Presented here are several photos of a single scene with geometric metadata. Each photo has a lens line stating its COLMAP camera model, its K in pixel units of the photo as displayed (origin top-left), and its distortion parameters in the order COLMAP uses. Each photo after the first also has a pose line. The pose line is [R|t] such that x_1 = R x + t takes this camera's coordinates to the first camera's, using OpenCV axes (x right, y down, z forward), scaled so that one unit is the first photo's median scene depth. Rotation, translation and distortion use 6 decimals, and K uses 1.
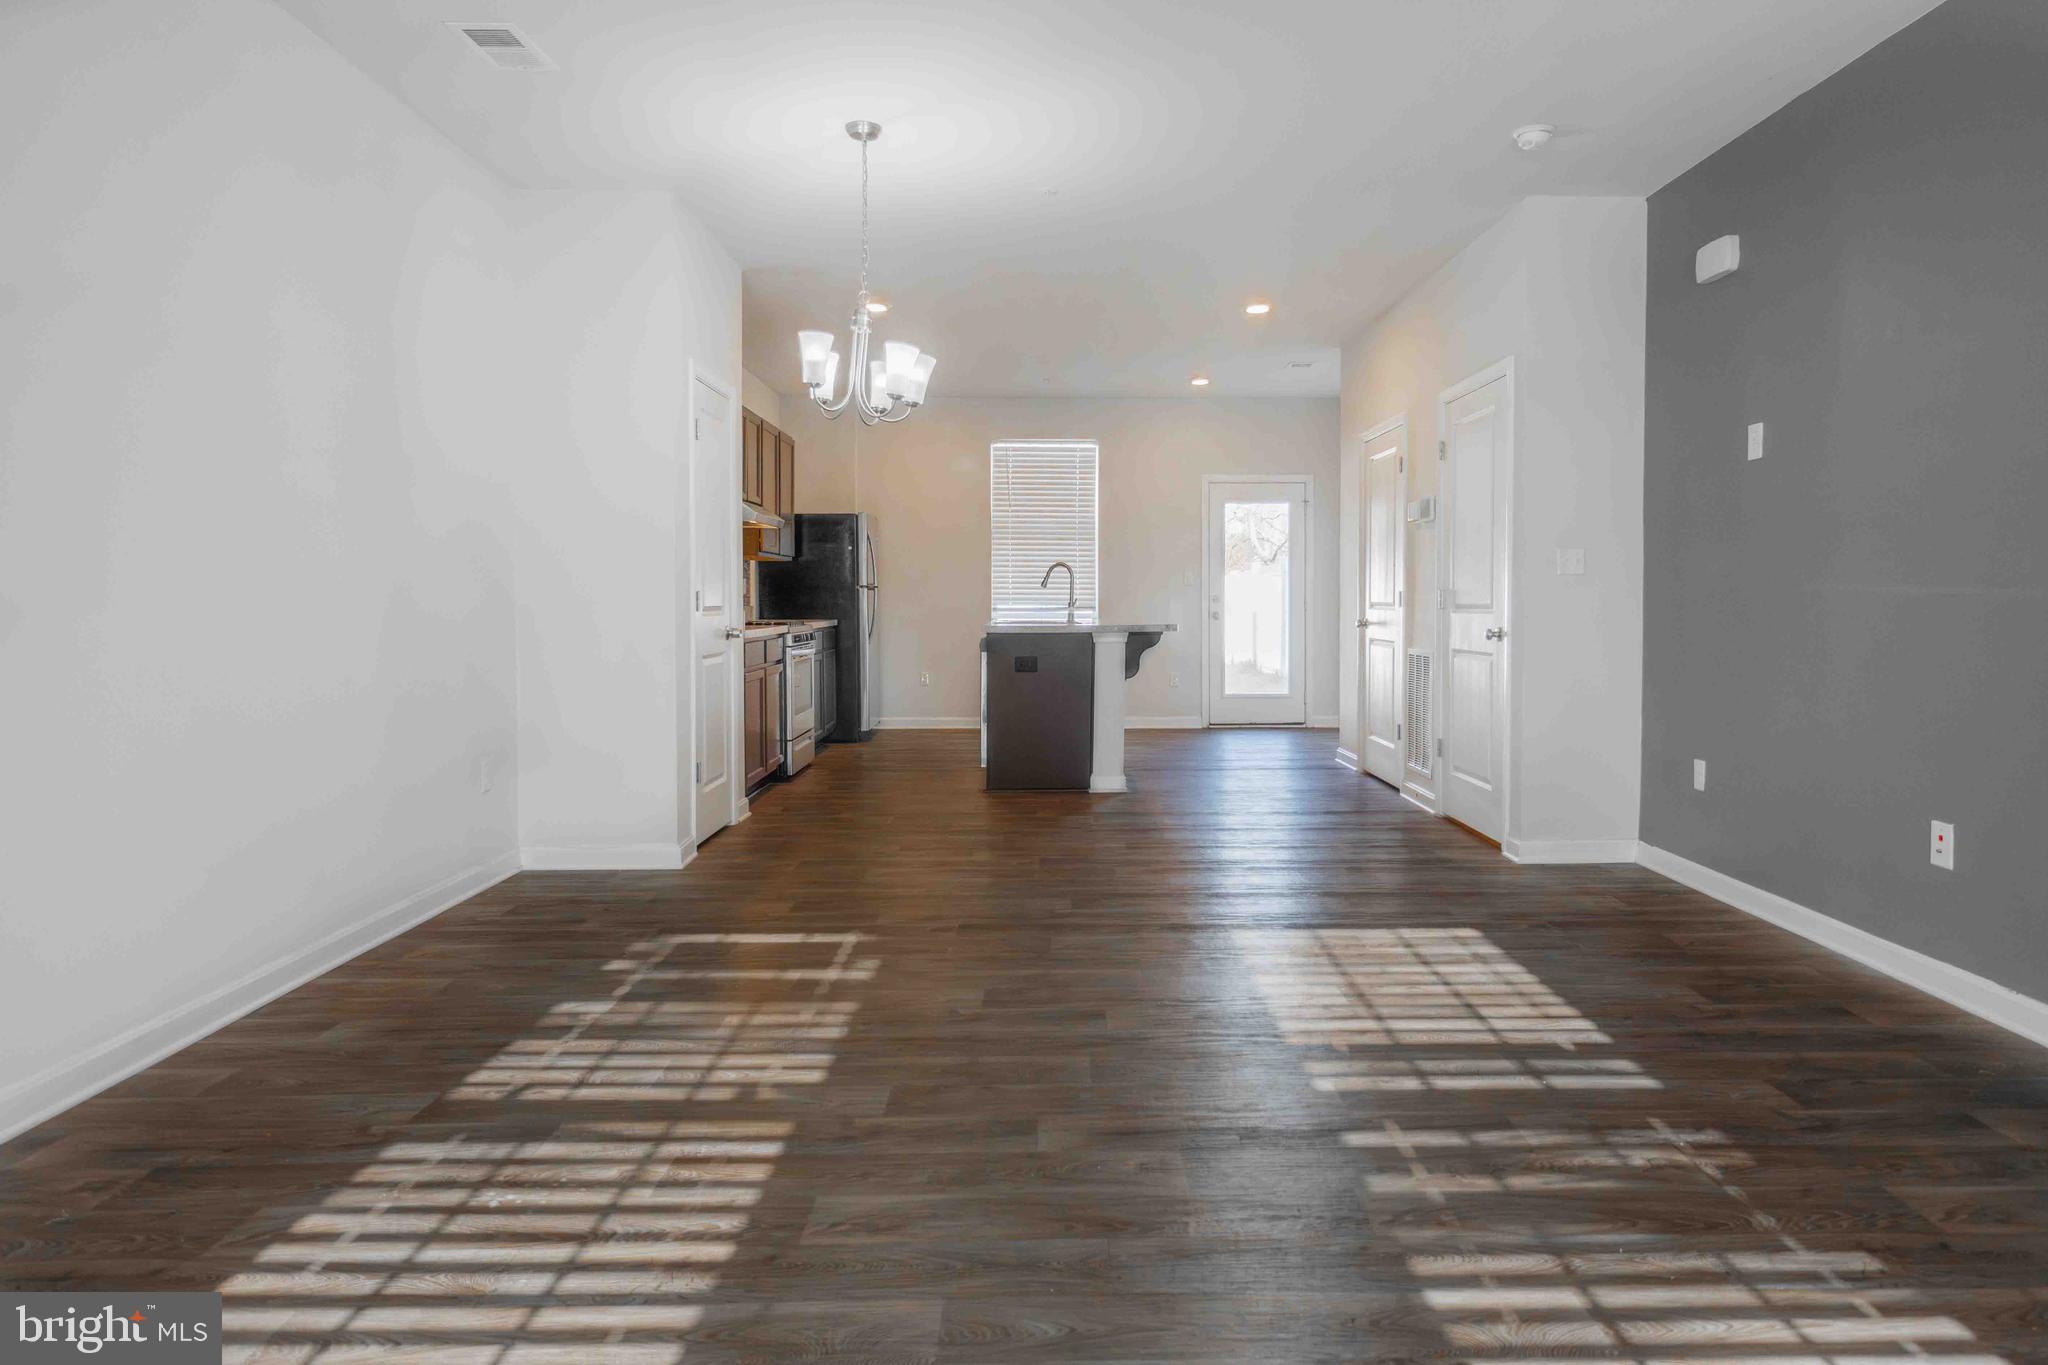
lens RADIAL K [[1190.5, 0, 1000.4], [0, 1190.5, 607.6], [0, 0, 1]] dist [0.011862, -0.003555]
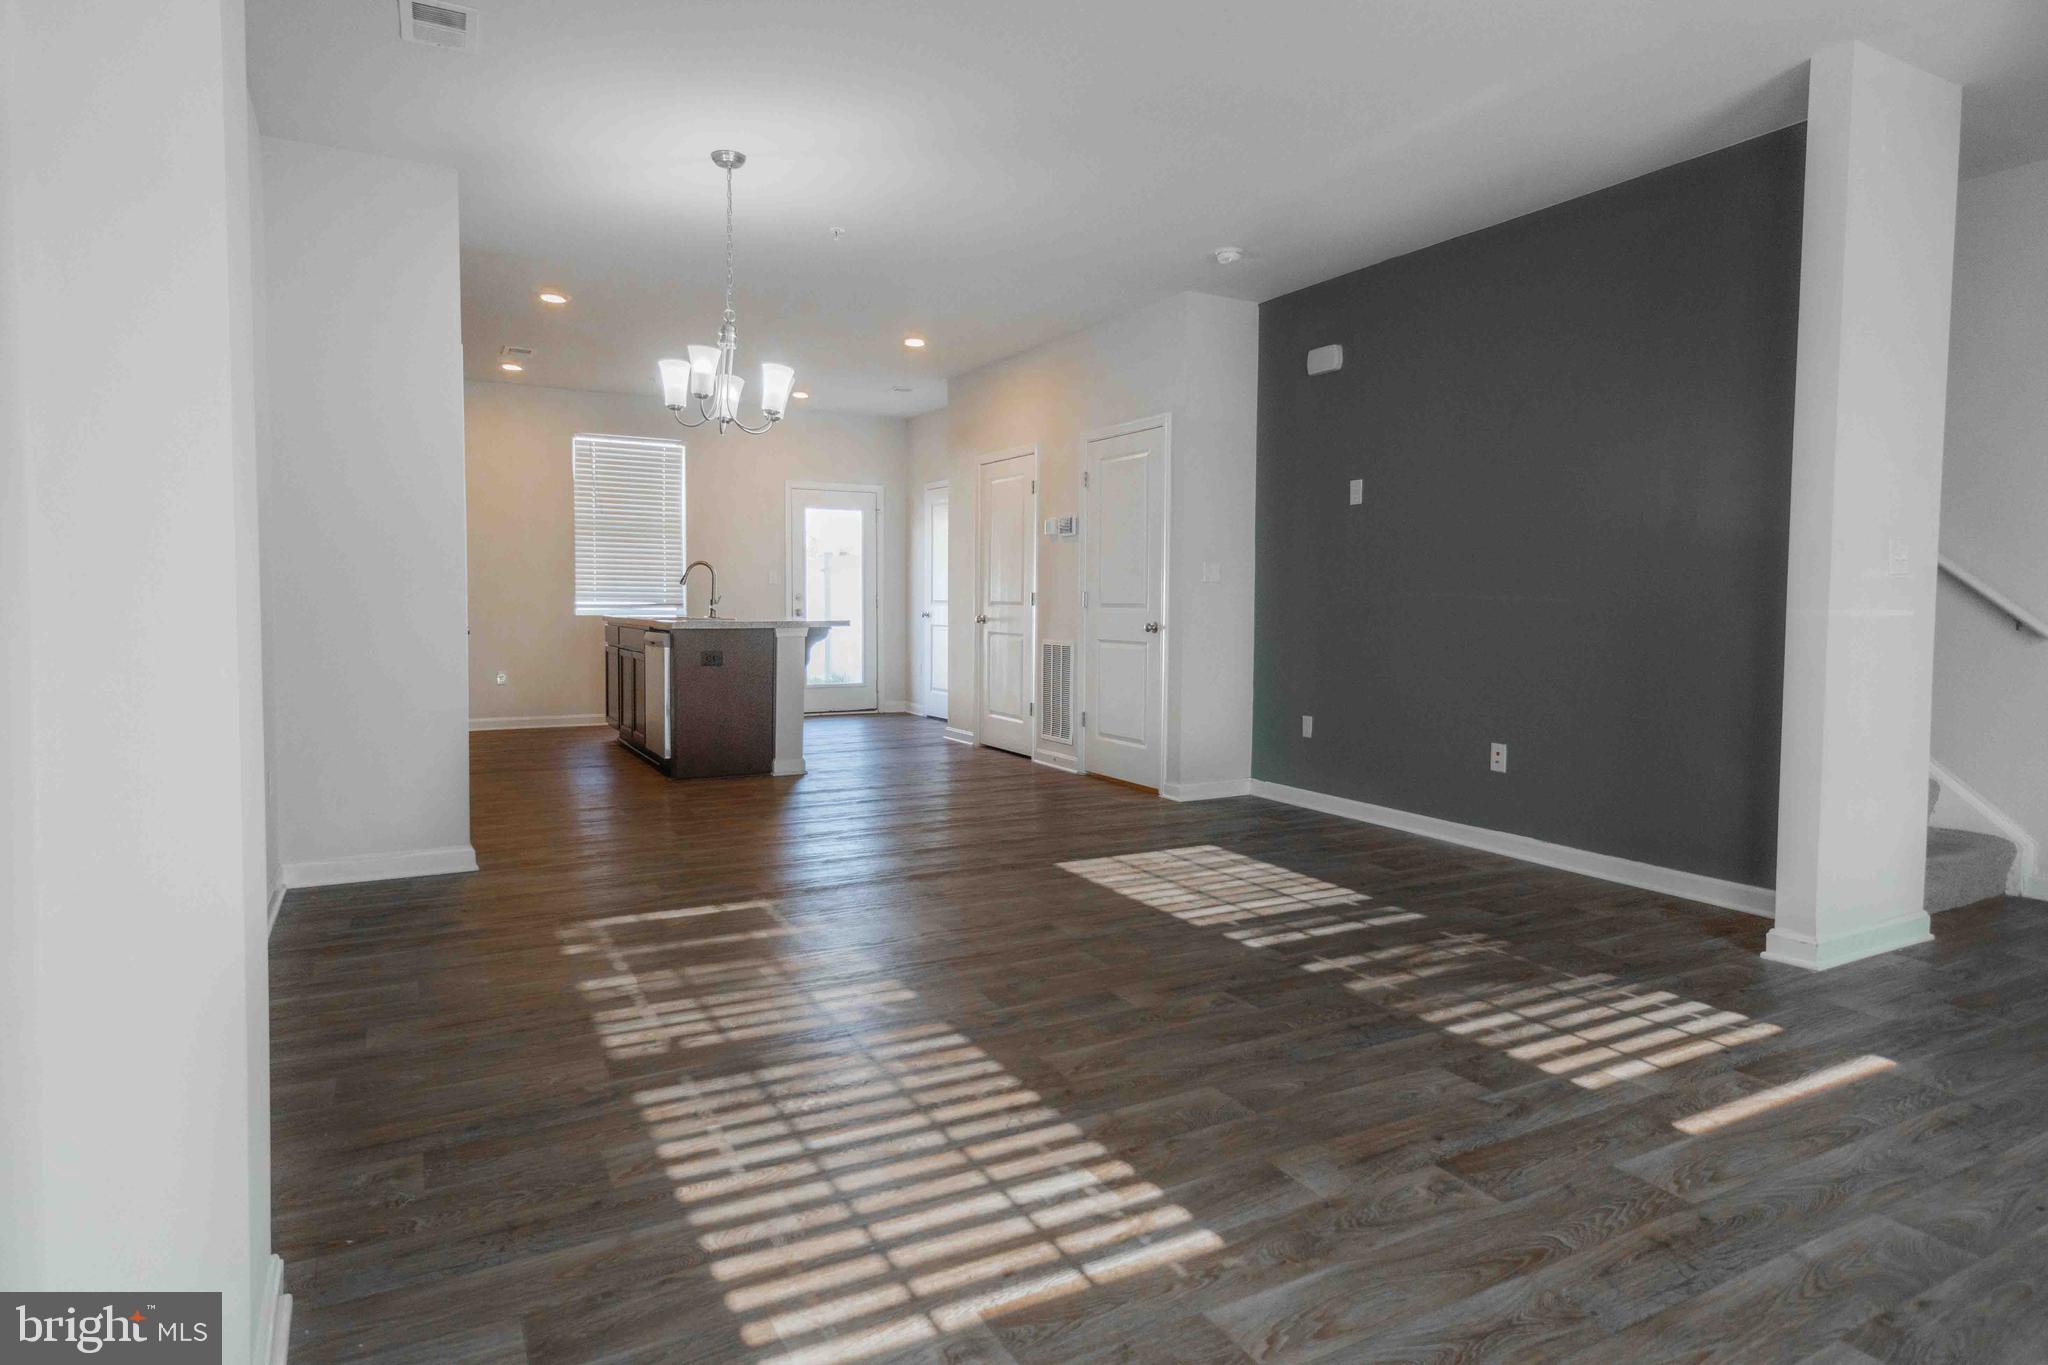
lens RADIAL K [[1190.5, 0, 964.2], [0, 1190.5, 629.8], [0, 0, 1]] dist [0.011862, -0.003555]
pose [[0.888182, -0.004353, 0.459471, -0.548677], [-0.005381, 0.999788, 0.019873, 0.000771], [-0.459460, -0.020124, 0.887970, -0.073486]]
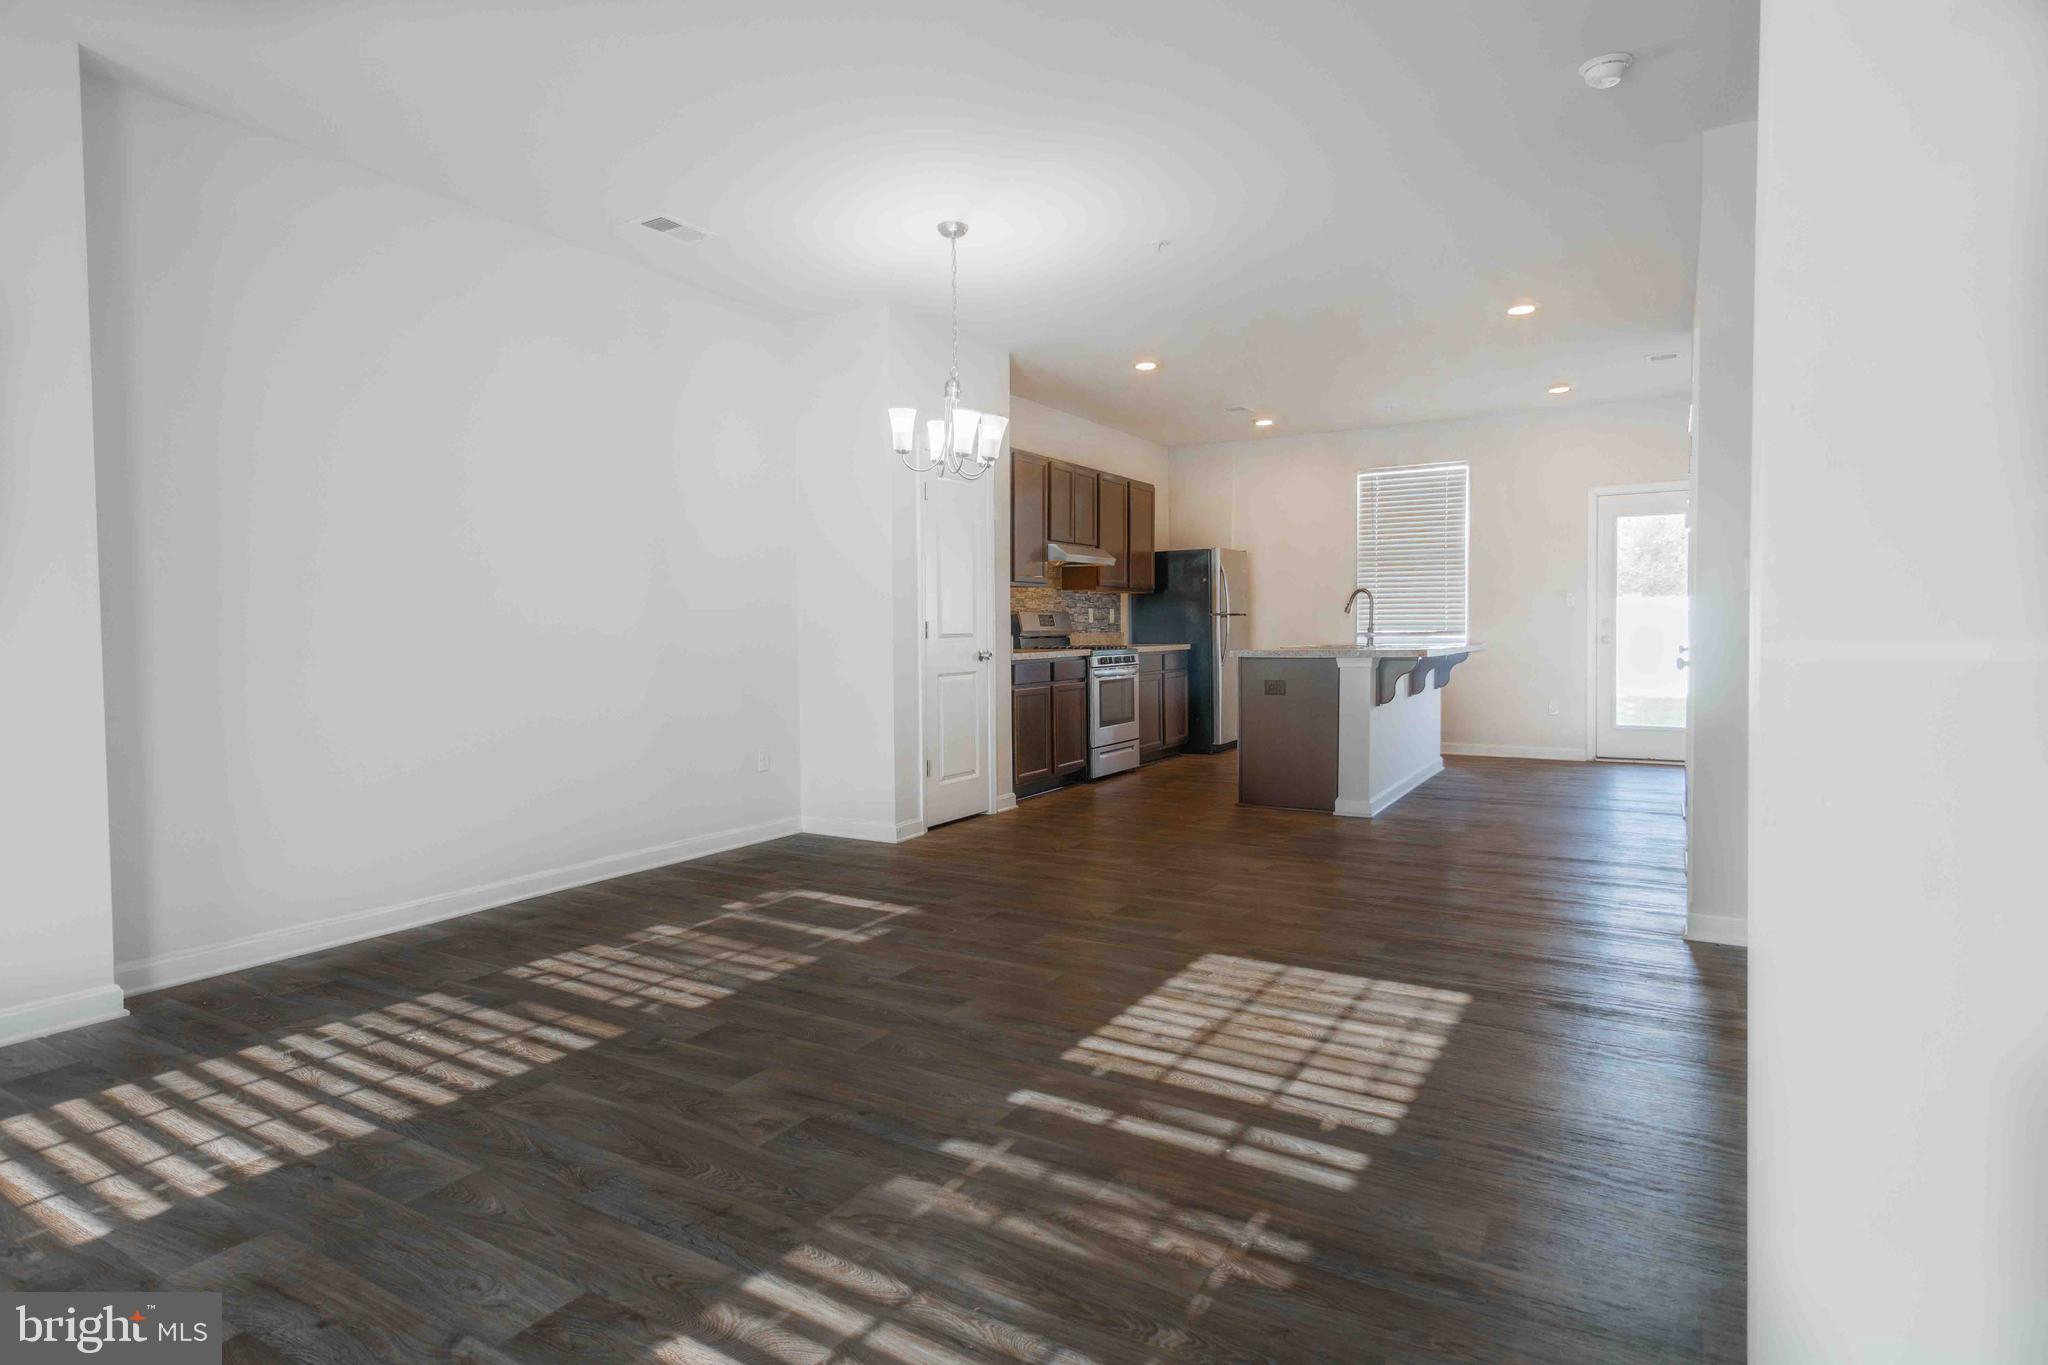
lens RADIAL K [[1040.9, 0, 985.5], [0, 1040.9, 641.7], [0, 0, 1]] dist [0.025313, -0.004979]
pose [[0.853464, 0.000826, -0.521151, 0.580749], [0.004392, 0.999952, 0.008778, -0.003612], [0.521133, -0.009781, 0.853419, 0.172725]]
